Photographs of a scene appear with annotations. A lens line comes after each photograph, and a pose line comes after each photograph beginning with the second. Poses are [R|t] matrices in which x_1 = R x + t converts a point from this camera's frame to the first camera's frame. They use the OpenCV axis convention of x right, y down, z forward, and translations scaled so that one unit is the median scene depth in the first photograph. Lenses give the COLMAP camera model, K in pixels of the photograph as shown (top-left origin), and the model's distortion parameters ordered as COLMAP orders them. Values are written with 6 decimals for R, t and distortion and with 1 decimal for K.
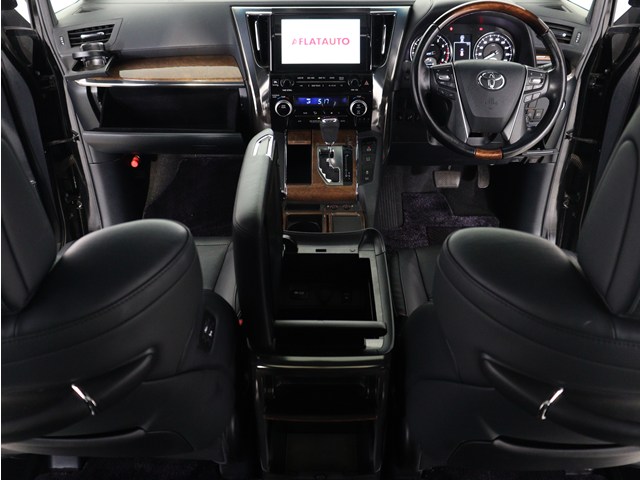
lens RADIAL K [[603.4, 0, 320.0], [0, 603.4, 240.0], [0, 0, 1]] dist [-0.200126, 0.209896]
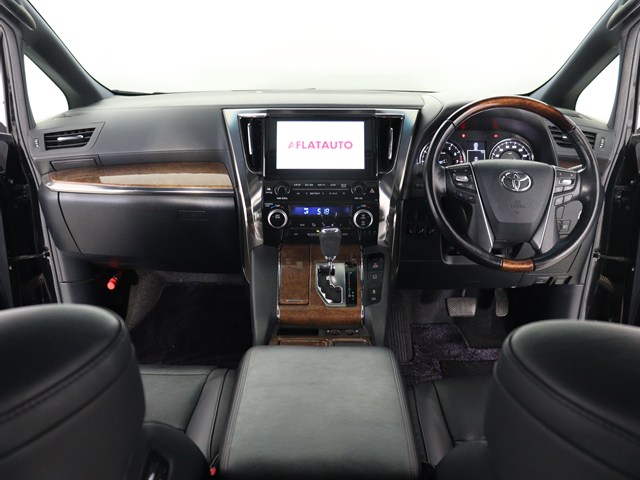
lens RADIAL K [[603.4, 0, 320.0], [0, 603.4, 240.0], [0, 0, 1]] dist [-0.200126, 0.209896]
pose [[0.999983, 0.005608, 0.001797, -0.000245], [-0.005003, 0.969986, -0.243110, 0.023855], [-0.003106, 0.243096, 0.969997, 0.148663]]
